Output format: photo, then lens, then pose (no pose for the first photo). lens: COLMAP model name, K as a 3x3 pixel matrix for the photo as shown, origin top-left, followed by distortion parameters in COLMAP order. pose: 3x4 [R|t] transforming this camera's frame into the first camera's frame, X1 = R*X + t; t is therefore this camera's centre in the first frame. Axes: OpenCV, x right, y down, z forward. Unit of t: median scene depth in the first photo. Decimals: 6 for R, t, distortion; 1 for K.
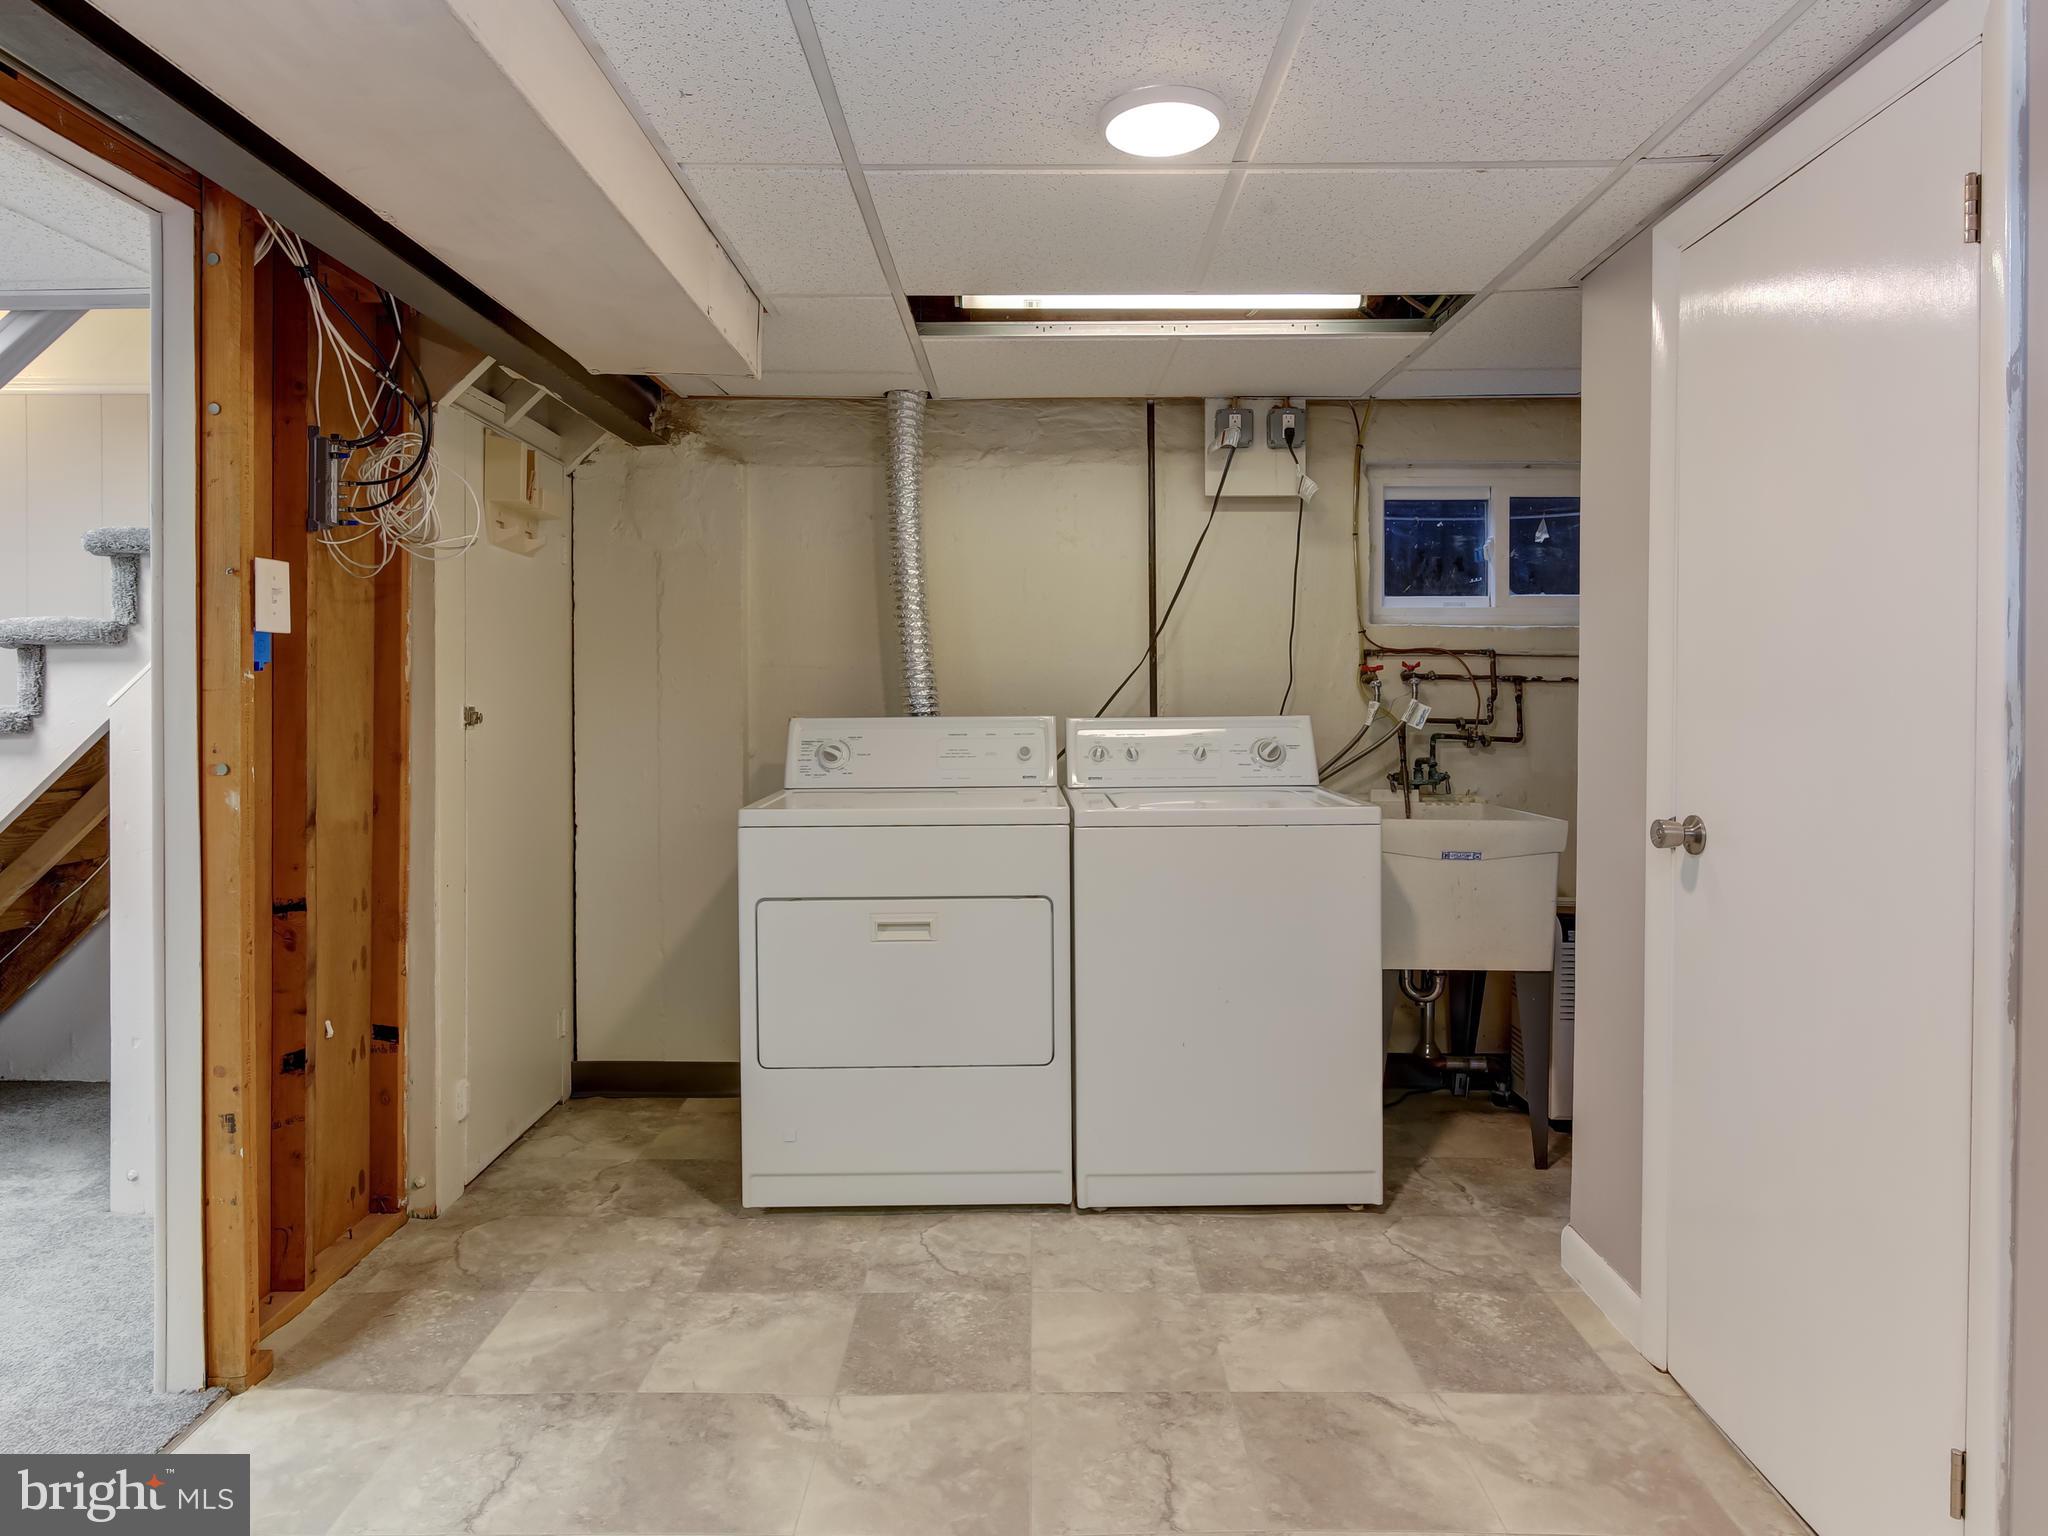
lens RADIAL K [[1176.0, 0, 1010.4], [0, 1176.0, 698.9], [0, 0, 1]] dist [0.004454, -0.000908]
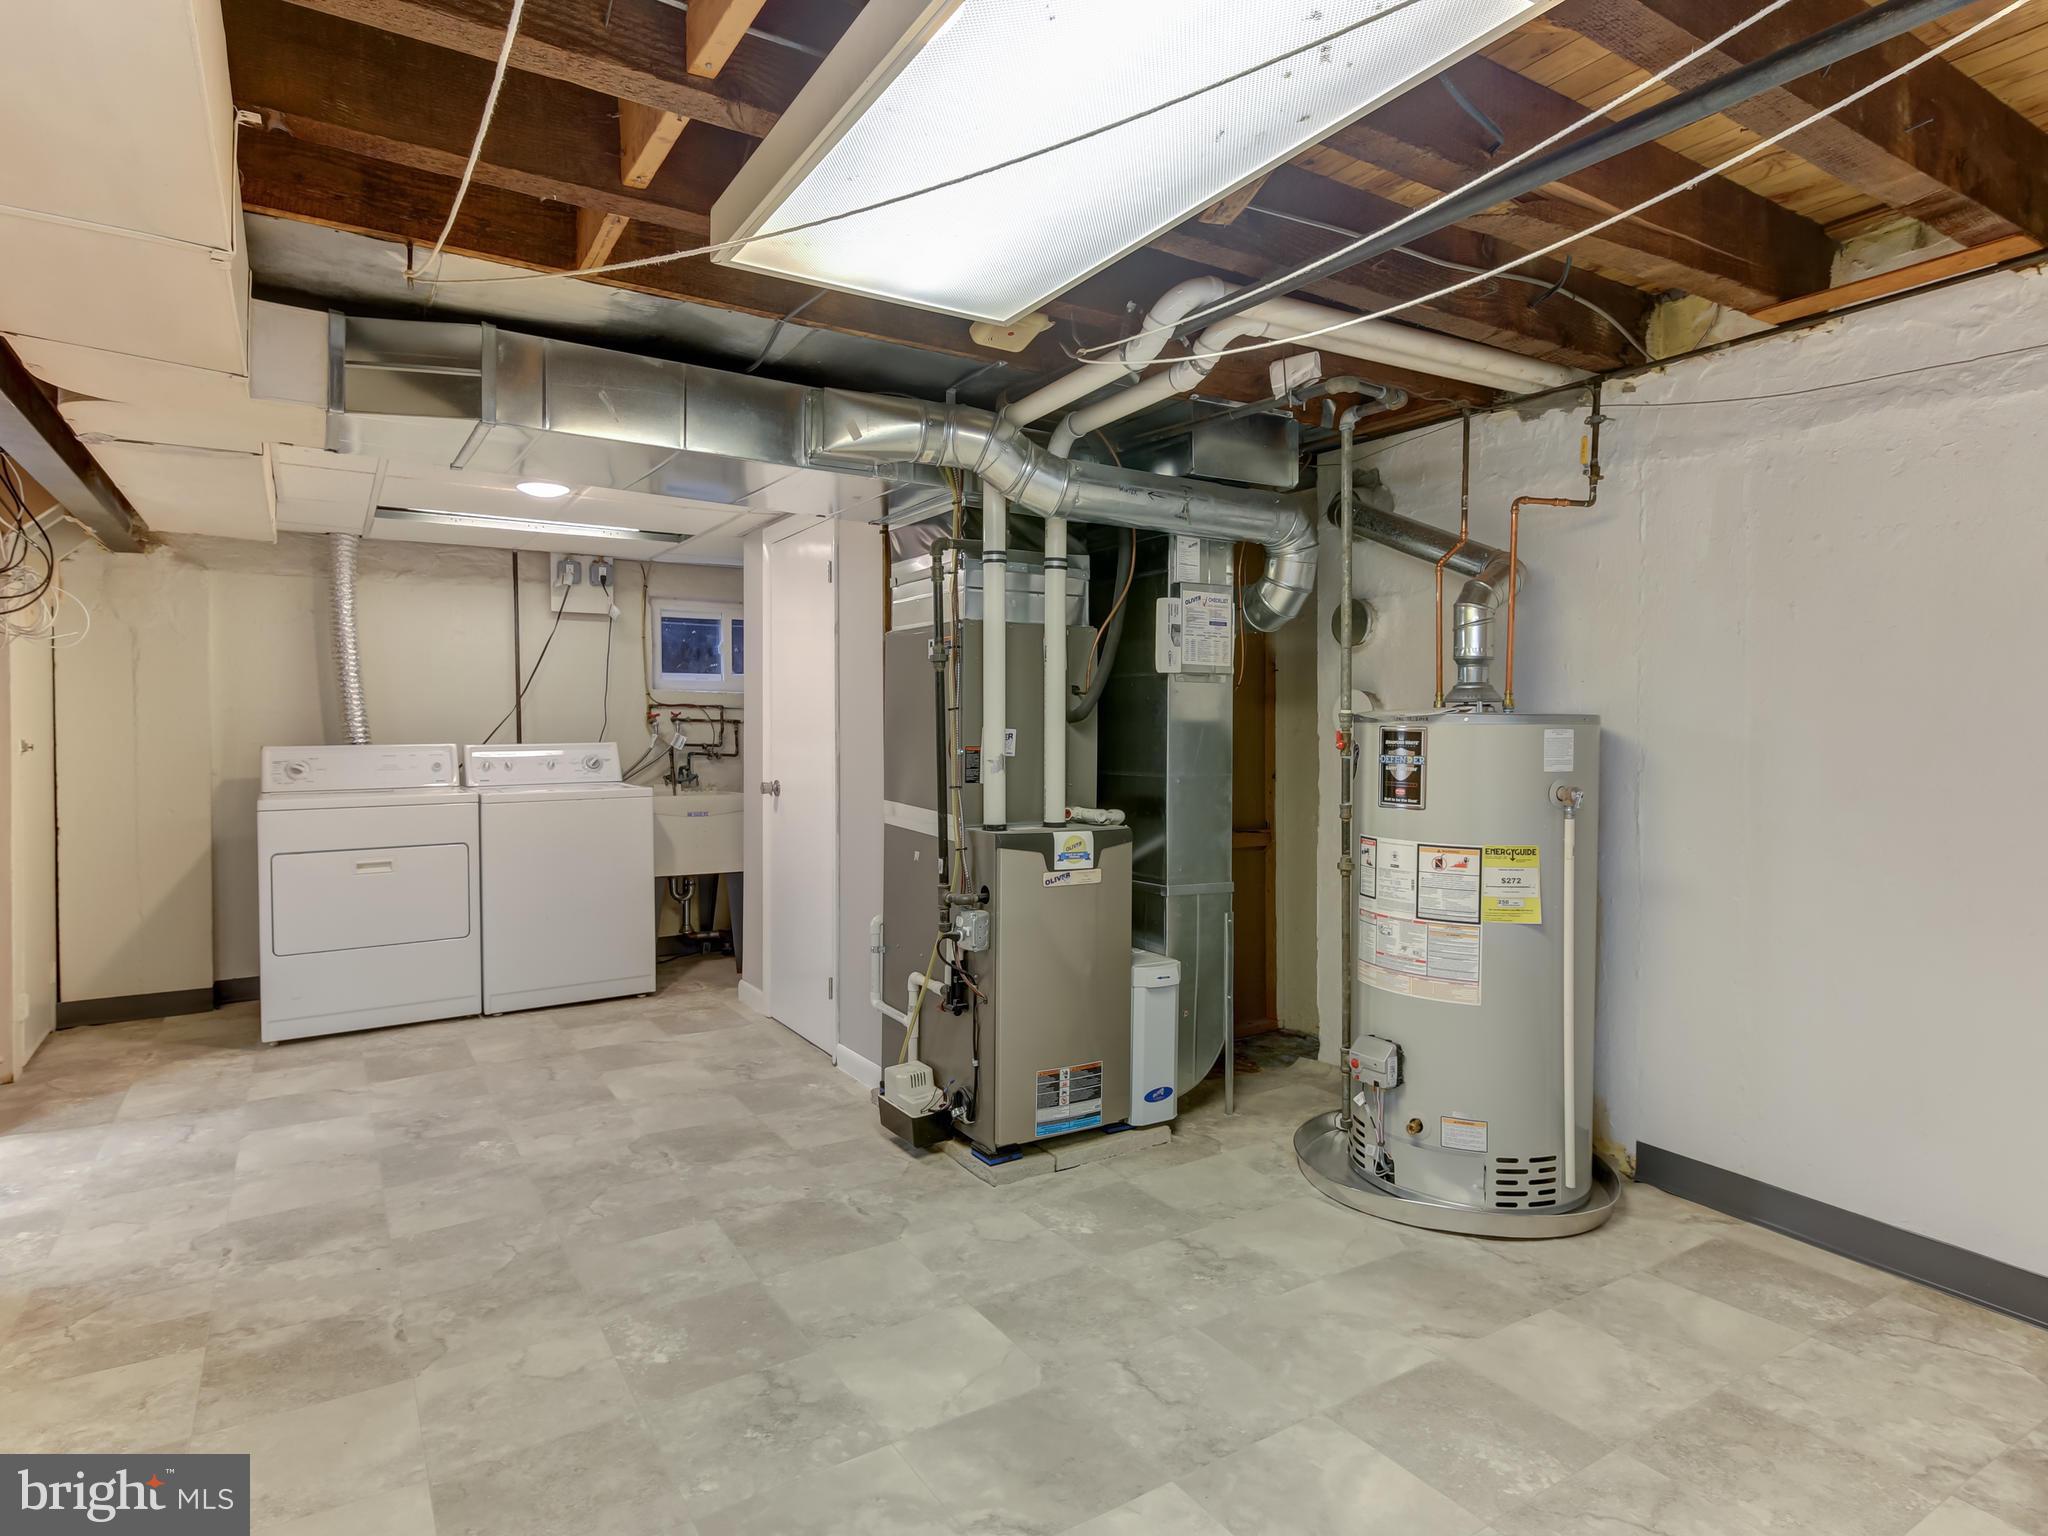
lens RADIAL K [[1141.6, 0, 1019.2], [0, 1141.6, 749.6], [0, 0, 1]] dist [0.002972, 0.000163]
pose [[0.838118, -0.011109, 0.545376, -0.222477], [0.003858, 0.999888, 0.014437, 0.003821], [-0.545476, -0.009996, 0.838067, -0.979728]]
